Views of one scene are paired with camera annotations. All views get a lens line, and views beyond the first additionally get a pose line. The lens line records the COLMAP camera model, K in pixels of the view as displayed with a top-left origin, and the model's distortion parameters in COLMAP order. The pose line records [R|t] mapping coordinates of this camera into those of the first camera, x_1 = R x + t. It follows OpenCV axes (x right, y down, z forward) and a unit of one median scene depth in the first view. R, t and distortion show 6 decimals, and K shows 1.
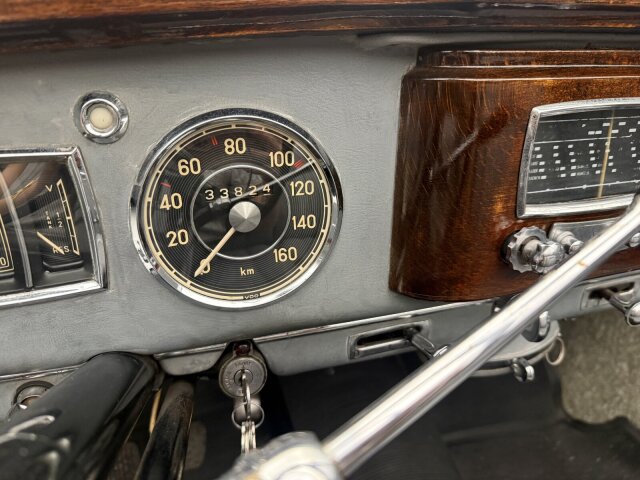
lens RADIAL K [[453.1, 0, 326.6], [0, 453.1, 226.3], [0, 0, 1]] dist [0.015306, -0.022461]
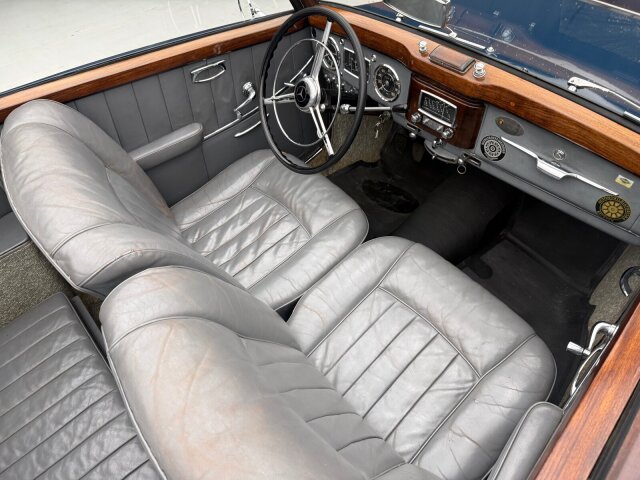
lens RADIAL K [[453.1, 0, 316.1], [0, 453.1, 240.0], [0, 0, 1]] dist [0.015306, -0.022461]
pose [[0.382633, 0.680281, -0.625148, 2.602182], [-0.293010, 0.731062, 0.616193, -1.094576], [0.876206, -0.052601, 0.479057, -1.541166]]
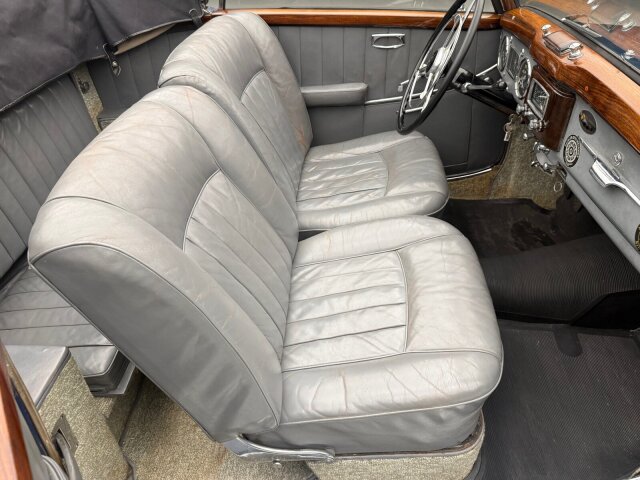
lens RADIAL K [[453.1, 0, 319.8], [0, 453.1, 243.1], [0, 0, 1]] dist [0.015306, -0.022461]
pose [[-0.358152, 0.593663, -0.720619, 3.413356], [-0.285204, 0.665364, 0.689891, -1.047588], [0.889037, 0.452609, -0.068986, 0.076026]]
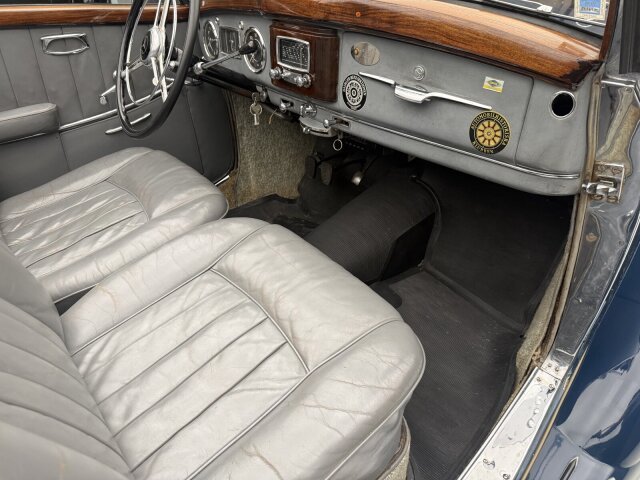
lens RADIAL K [[453.1, 0, 313.2], [0, 453.1, 237.8], [0, 0, 1]] dist [0.015306, -0.022461]
pose [[0.356908, 0.493226, -0.793313, 2.979526], [-0.330966, 0.860922, 0.386360, -0.238327], [0.873543, 0.124664, 0.470511, -0.300484]]
